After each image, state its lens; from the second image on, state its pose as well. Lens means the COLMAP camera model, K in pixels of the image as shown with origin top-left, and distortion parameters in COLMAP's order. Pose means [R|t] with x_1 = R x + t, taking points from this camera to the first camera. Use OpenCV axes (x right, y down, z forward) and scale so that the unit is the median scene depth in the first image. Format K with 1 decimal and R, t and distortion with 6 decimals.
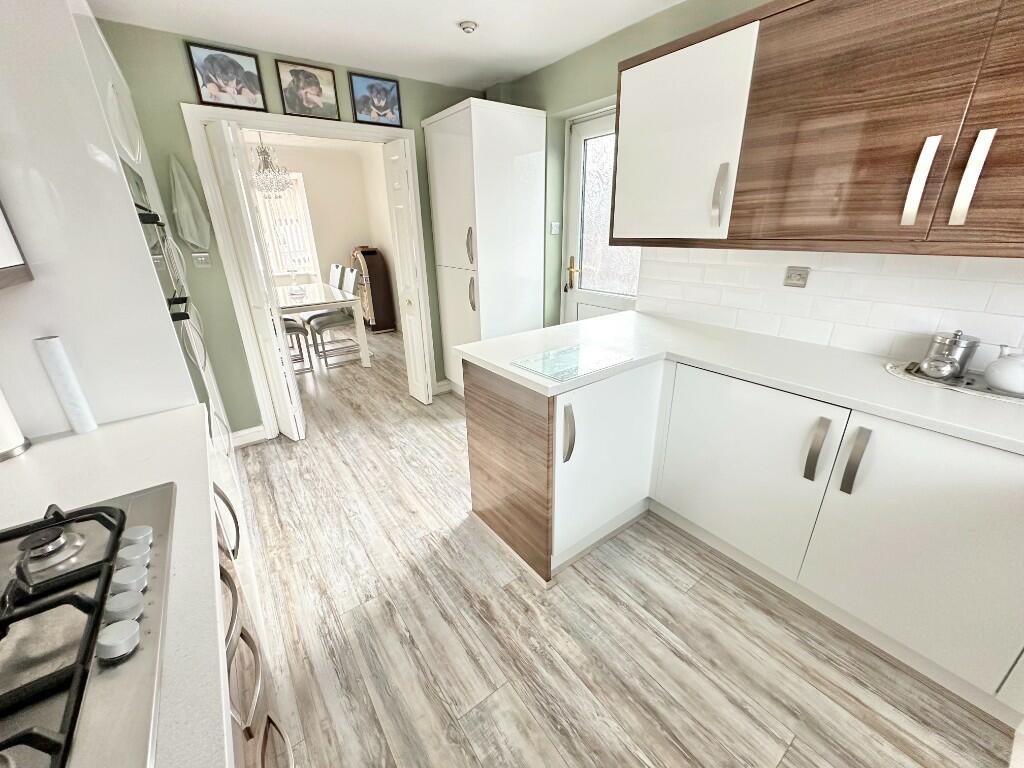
lens RADIAL K [[406.8, 0, 514.9], [0, 406.8, 384.9], [0, 0, 1]] dist [-0.002288, 0.000125]
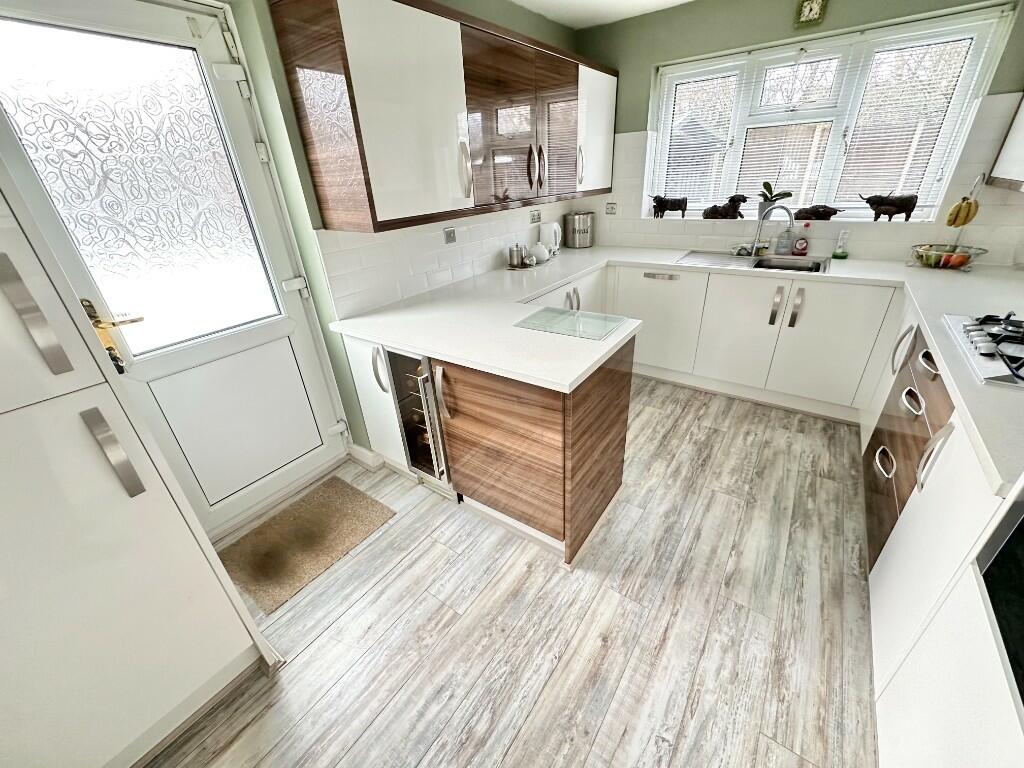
lens RADIAL K [[406.8, 0, 513.6], [0, 406.8, 383.0], [0, 0, 1]] dist [-0.002288, 0.000125]
pose [[-0.308216, -0.404790, 0.860899, -0.801121], [0.401291, 0.765181, 0.503452, -0.533702], [-0.862536, 0.500643, -0.073403, 1.276320]]
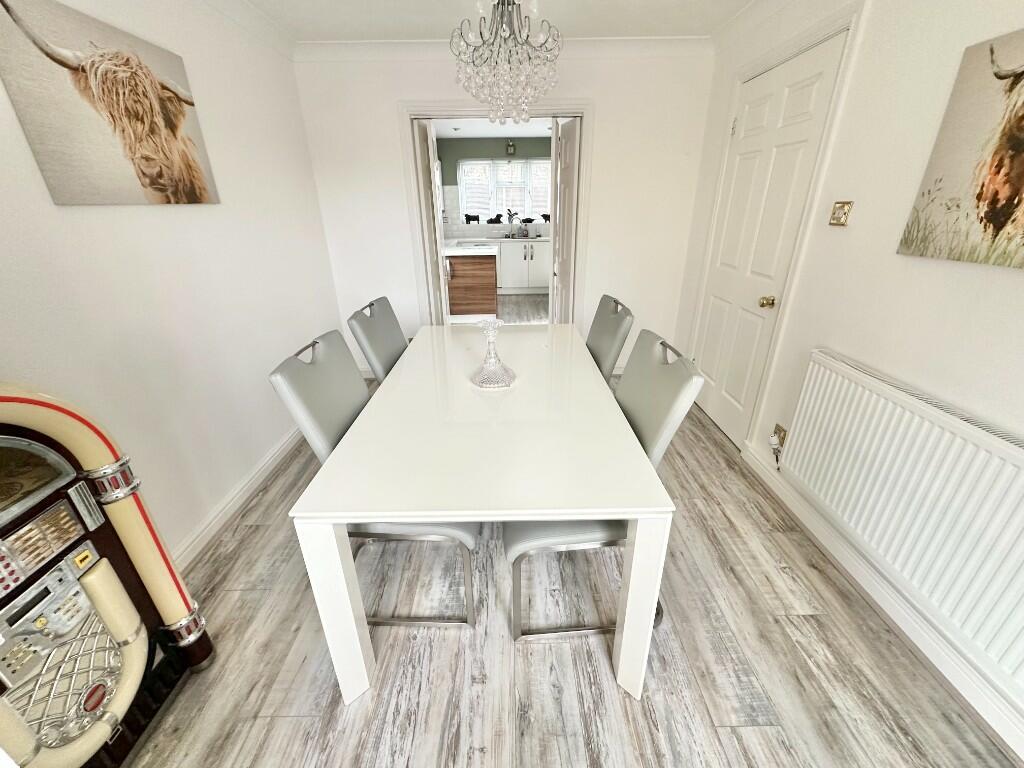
lens RADIAL K [[406.8, 0, 512.3], [0, 406.8, 380.4], [0, 0, 1]] dist [-0.002288, 0.000125]
pose [[-0.808743, -0.206470, 0.550731, -2.069679], [0.241627, 0.737063, 0.631153, -1.248174], [-0.536238, 0.643512, -0.546206, 3.271676]]
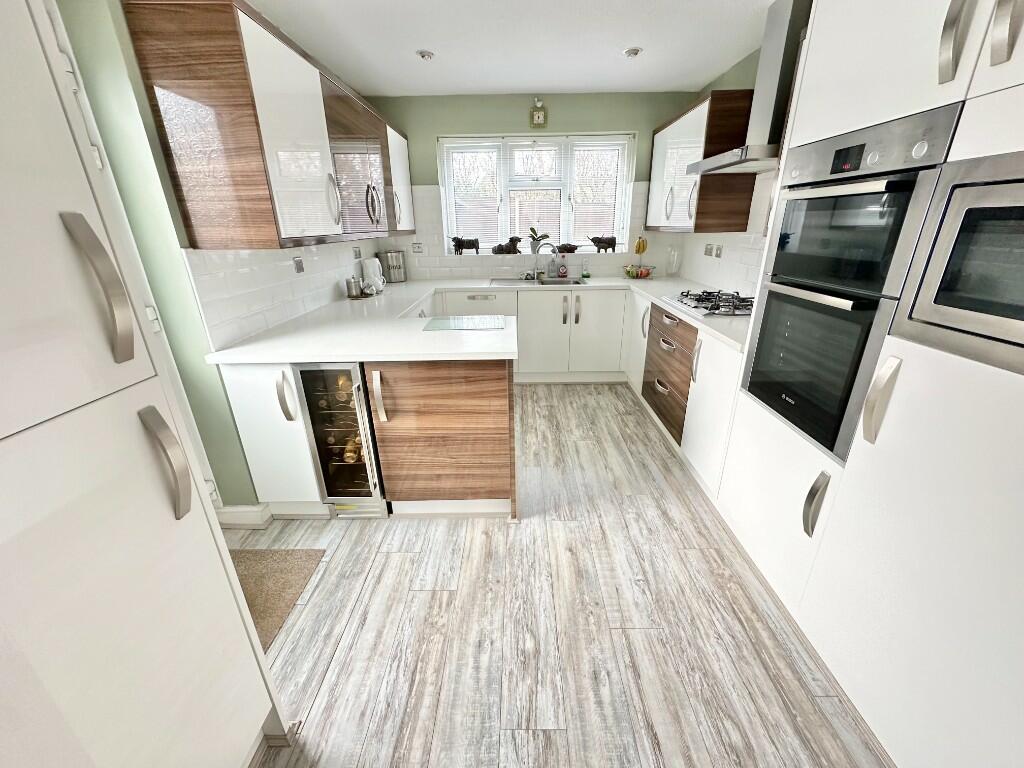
lens RADIAL K [[406.8, 0, 513.9], [0, 406.8, 383.1], [0, 0, 1]] dist [-0.002288, 0.000125]
pose [[-0.798485, -0.191263, 0.570823, -0.758001], [0.247283, 0.760303, 0.600658, -0.651385], [-0.548883, 0.620771, -0.559795, 1.748208]]
